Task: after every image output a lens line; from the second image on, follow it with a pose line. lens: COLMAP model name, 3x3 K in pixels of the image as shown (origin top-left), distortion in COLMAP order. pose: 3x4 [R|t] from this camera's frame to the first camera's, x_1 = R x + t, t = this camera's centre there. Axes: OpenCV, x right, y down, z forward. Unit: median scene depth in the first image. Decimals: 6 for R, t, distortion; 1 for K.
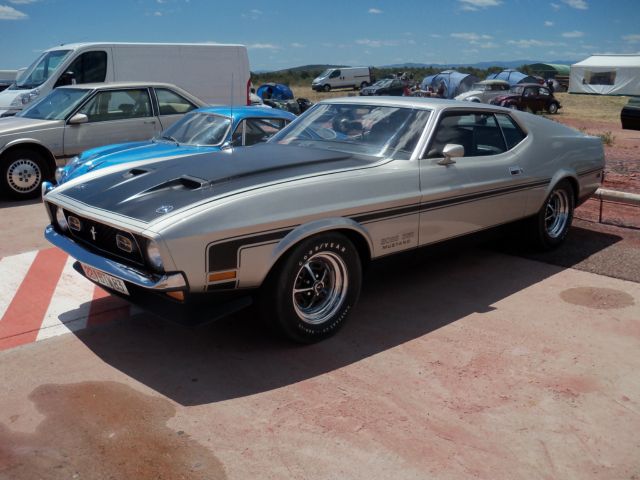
lens RADIAL K [[659.5, 0, 320.0], [0, 659.5, 240.0], [0, 0, 1]] dist [0.001549, 0.003211]
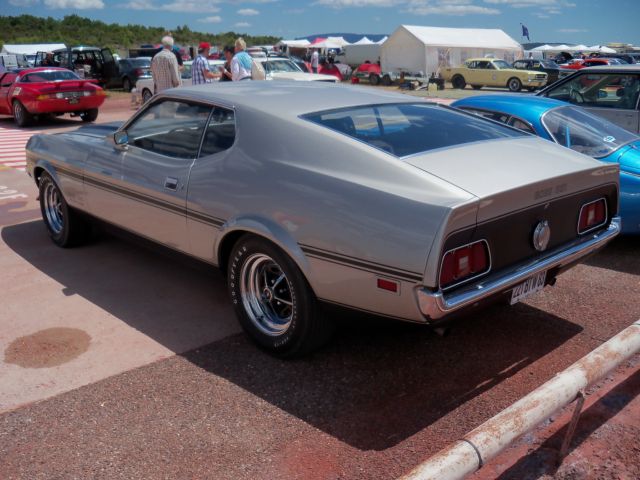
lens RADIAL K [[659.5, 0, 320.0], [0, 659.5, 240.0], [0, 0, 1]] dist [0.001549, 0.003211]
pose [[-0.079664, 0.233270, -0.969143, 1.057874], [-0.245160, 0.937786, 0.245875, -0.274929], [0.966204, 0.257182, -0.017519, 1.242398]]
